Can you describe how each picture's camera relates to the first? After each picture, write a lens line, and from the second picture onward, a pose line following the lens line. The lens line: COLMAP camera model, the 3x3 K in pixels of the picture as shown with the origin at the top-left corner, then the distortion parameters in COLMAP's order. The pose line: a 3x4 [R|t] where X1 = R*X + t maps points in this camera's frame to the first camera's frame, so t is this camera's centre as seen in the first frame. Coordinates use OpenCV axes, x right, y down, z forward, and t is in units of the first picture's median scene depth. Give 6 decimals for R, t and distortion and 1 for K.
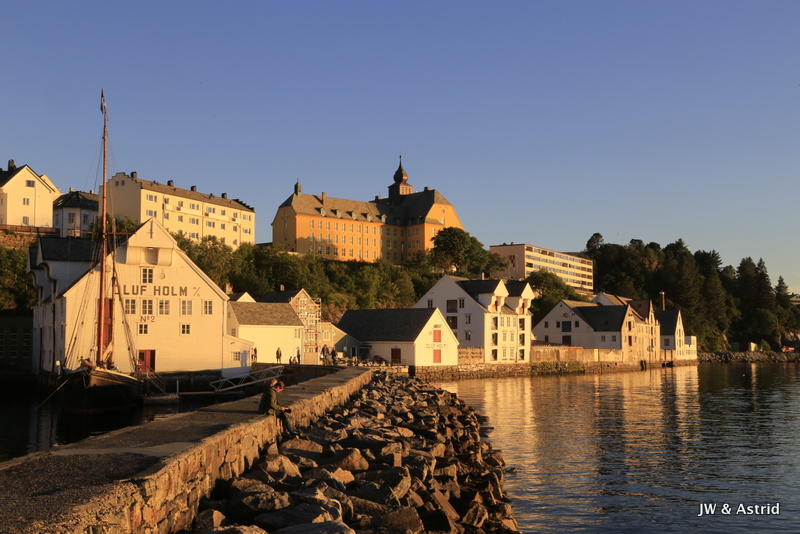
lens RADIAL K [[959.3, 0, 399.9], [0, 959.3, 265.2], [0, 0, 1]] dist [0.091811, 0.000000]
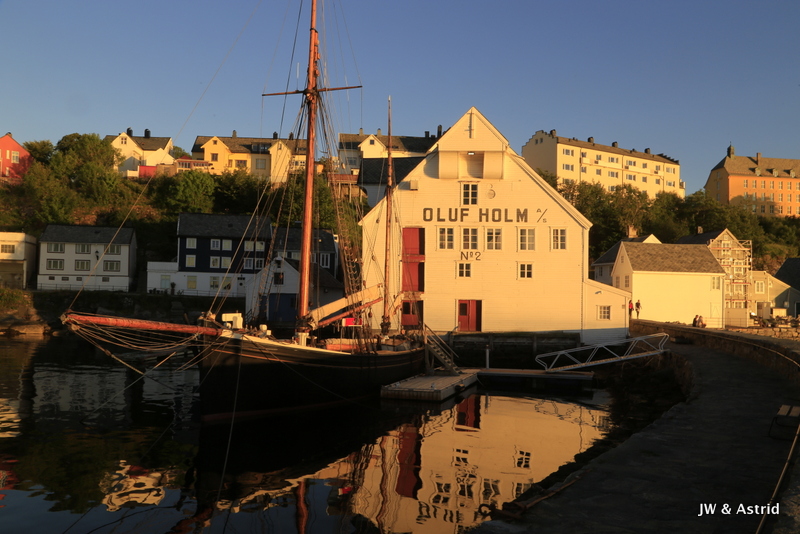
lens RADIAL K [[690.1, 0, 400.8], [0, 690.1, 274.1], [0, 0, 1]] dist [0.000143, 0.027333]
pose [[0.848169, 0.000898, -0.529725, -0.021478], [0.025492, 0.998771, 0.042509, 0.025482], [0.529112, -0.049559, 0.847104, 0.301680]]
